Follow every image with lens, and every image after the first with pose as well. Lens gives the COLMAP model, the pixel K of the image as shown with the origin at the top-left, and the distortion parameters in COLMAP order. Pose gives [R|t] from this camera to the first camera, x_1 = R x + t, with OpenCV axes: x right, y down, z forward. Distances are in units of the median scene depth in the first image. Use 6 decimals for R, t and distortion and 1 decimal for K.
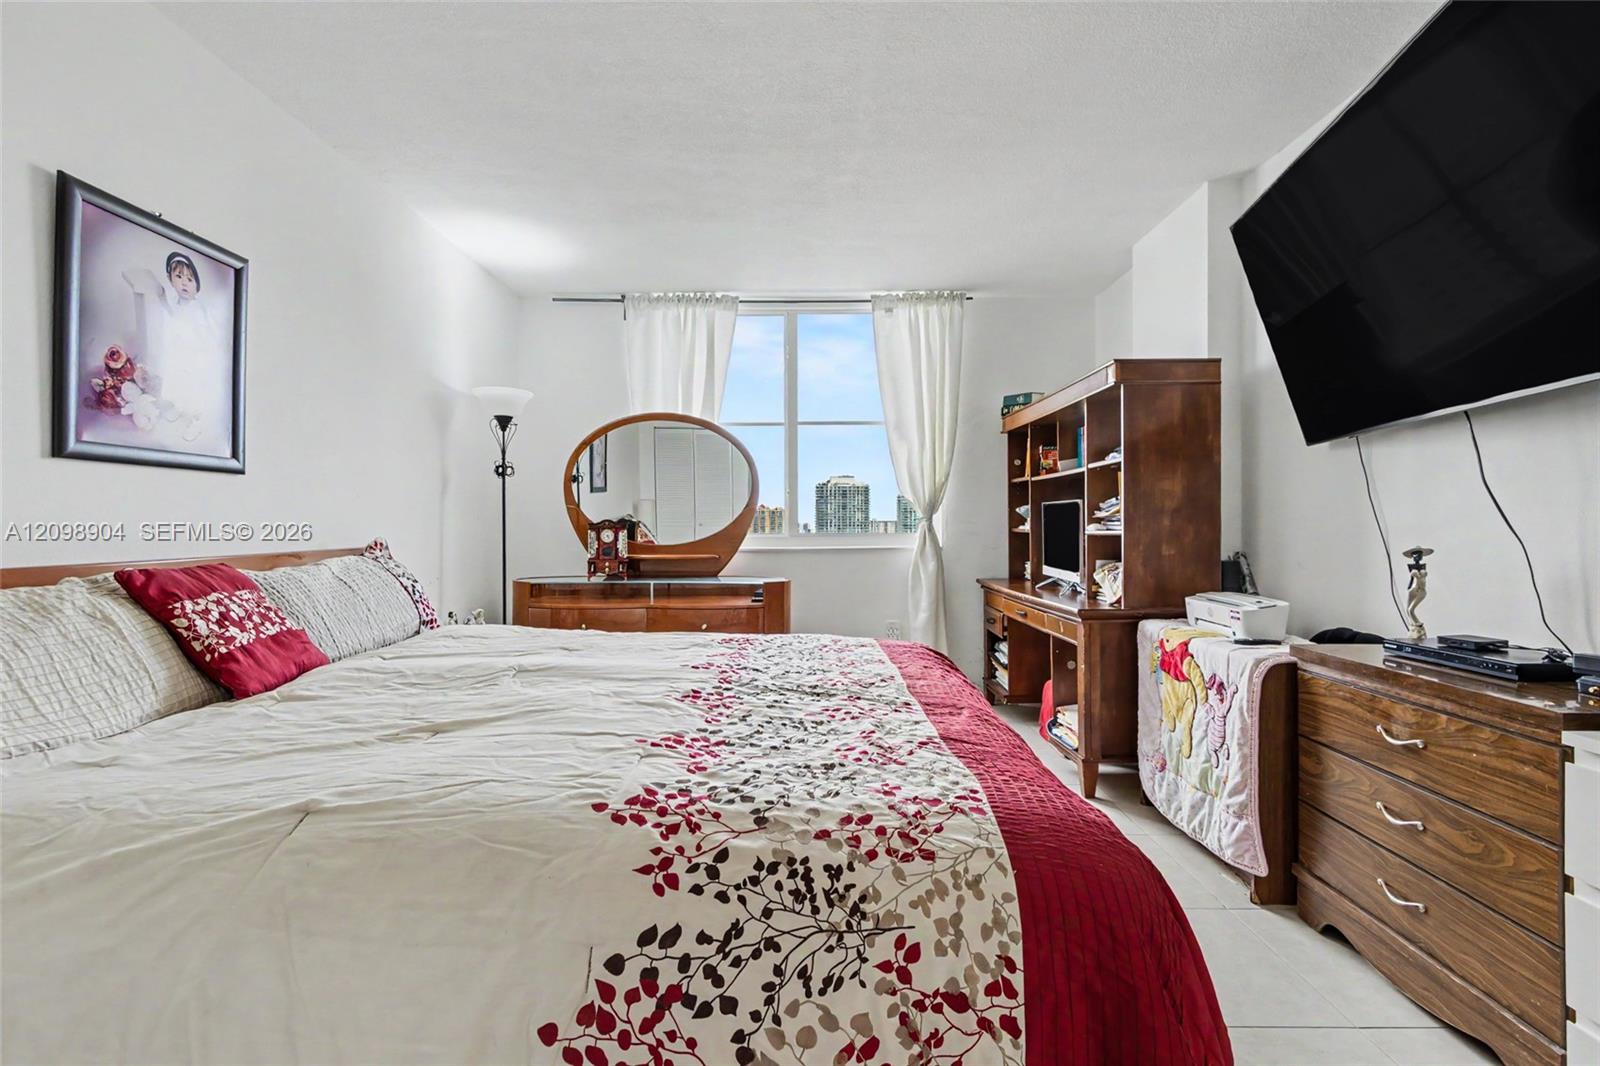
lens RADIAL K [[730.9, 0, 805.4], [0, 730.9, 524.4], [0, 0, 1]] dist [0.006006, -0.000352]
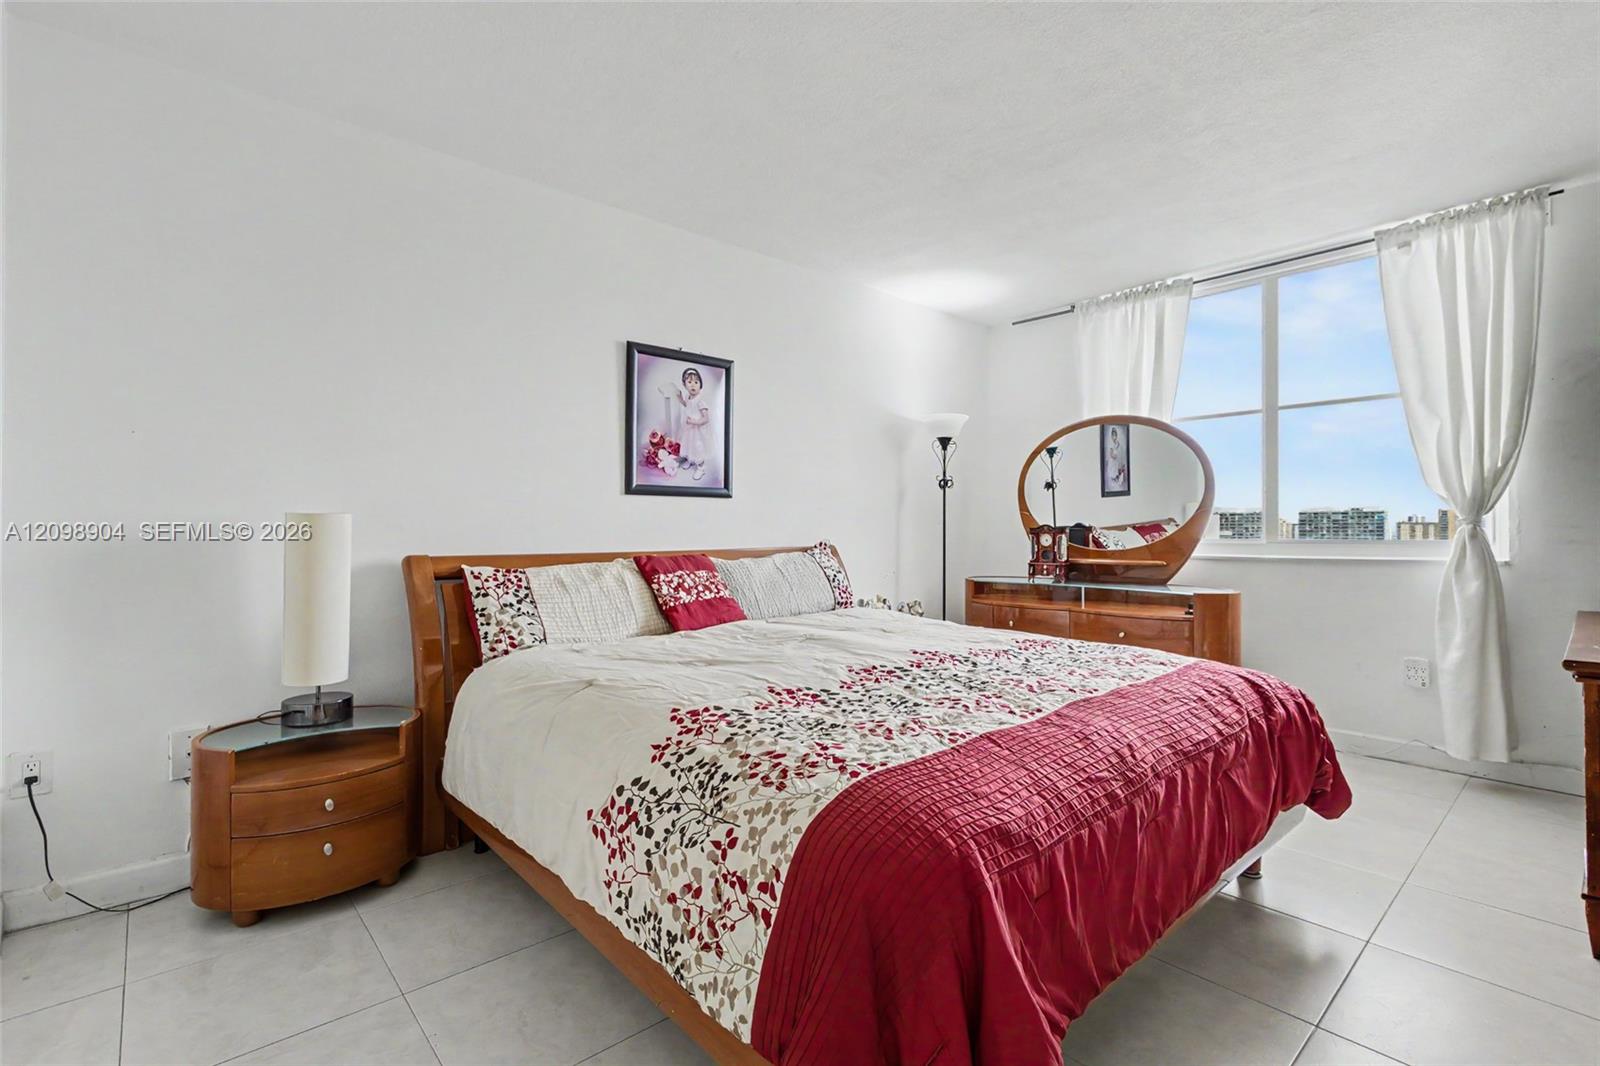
lens RADIAL K [[730.9, 0, 805.4], [0, 730.9, 524.4], [0, 0, 1]] dist [0.006006, -0.000352]
pose [[0.670329, -0.004856, -0.742048, 0.607764], [0.001703, 0.999986, -0.005006, -0.004554], [0.742062, 0.002091, 0.670328, 0.082964]]
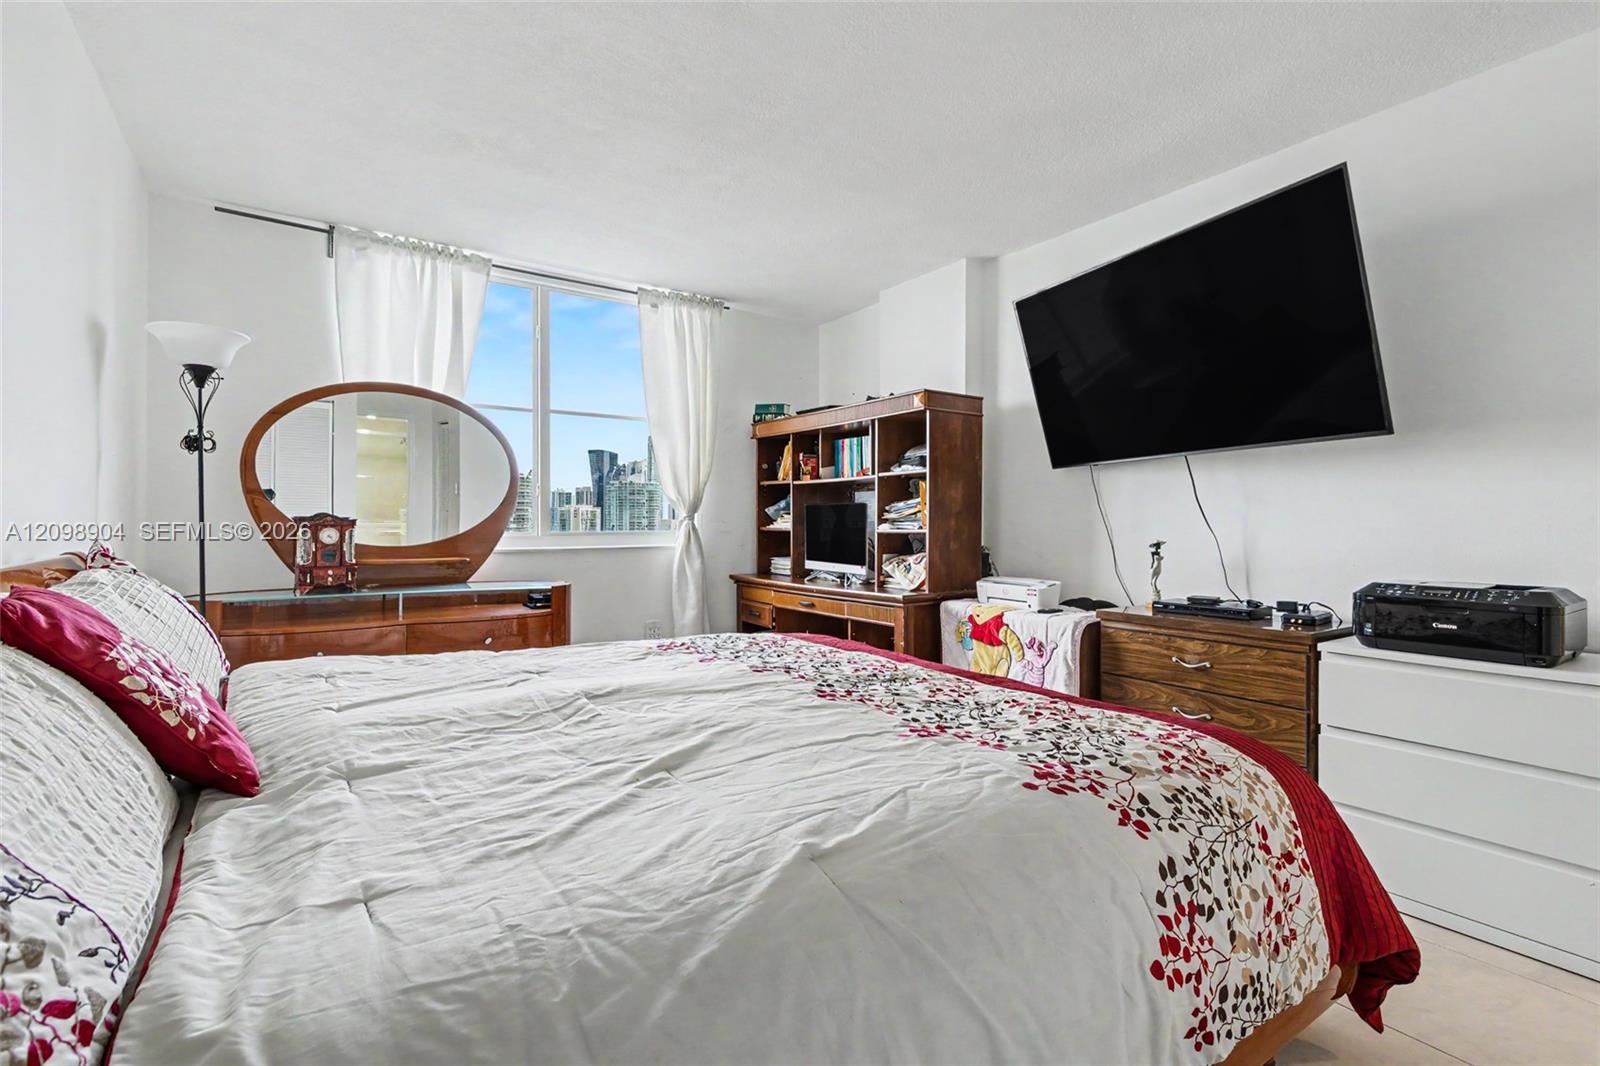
lens RADIAL K [[730.9, 0, 805.4], [0, 730.9, 524.4], [0, 0, 1]] dist [0.006006, -0.000352]
pose [[0.819684, 0.004875, 0.572795, -0.659756], [-0.006504, 0.999979, 0.000797, 0.000021], [-0.572779, -0.004379, 0.819698, 0.170567]]
